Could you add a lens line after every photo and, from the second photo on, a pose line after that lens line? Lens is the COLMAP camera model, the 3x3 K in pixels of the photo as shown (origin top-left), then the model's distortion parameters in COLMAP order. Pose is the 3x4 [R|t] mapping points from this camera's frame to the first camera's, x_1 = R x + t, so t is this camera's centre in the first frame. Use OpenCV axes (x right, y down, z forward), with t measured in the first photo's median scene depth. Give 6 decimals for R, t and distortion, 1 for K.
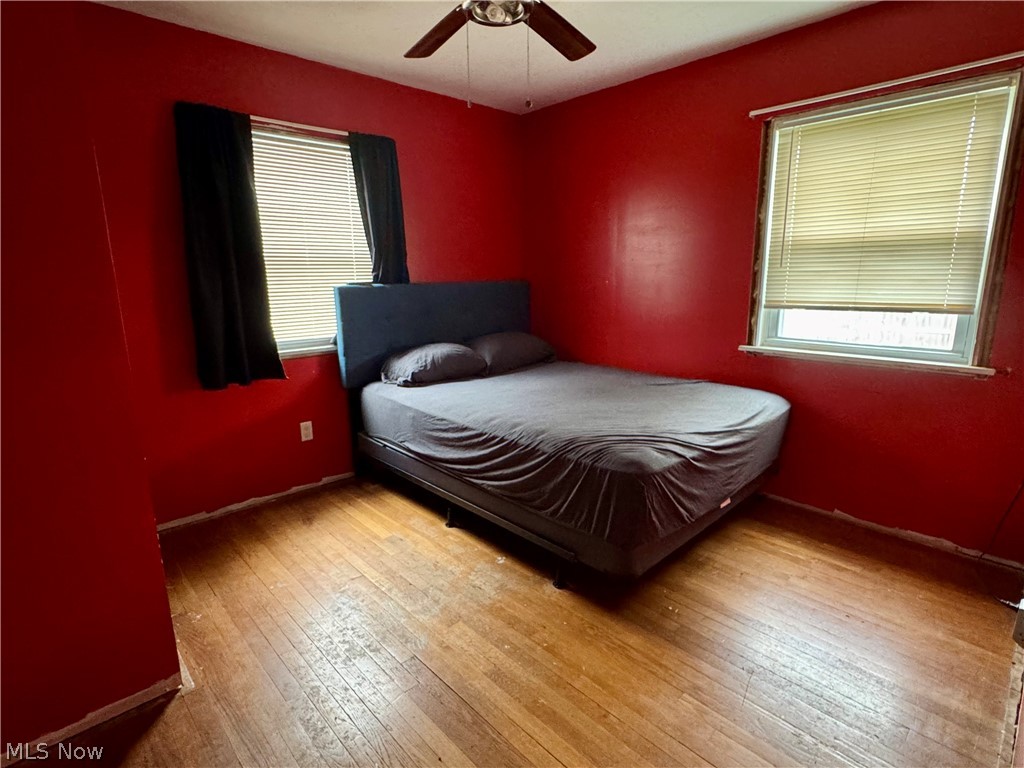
lens RADIAL K [[543.5, 0, 508.1], [0, 543.5, 383.4], [0, 0, 1]] dist [0.001616, -0.001728]
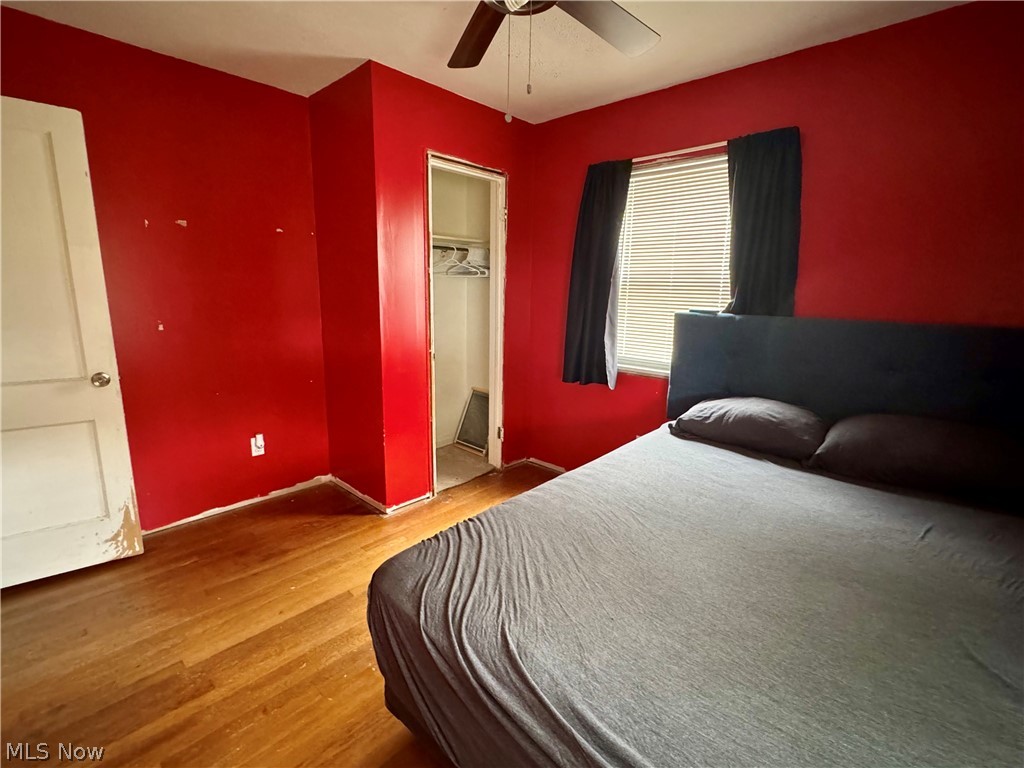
lens RADIAL K [[468.2, 0, 506.1], [0, 468.2, 388.3], [0, 0, 1]] dist [-0.006506, 0.000690]
pose [[0.057181, 0.216597, -0.974585, 0.523022], [-0.219500, 0.955024, 0.199371, -0.155216], [0.973935, 0.202521, 0.102152, 0.673987]]
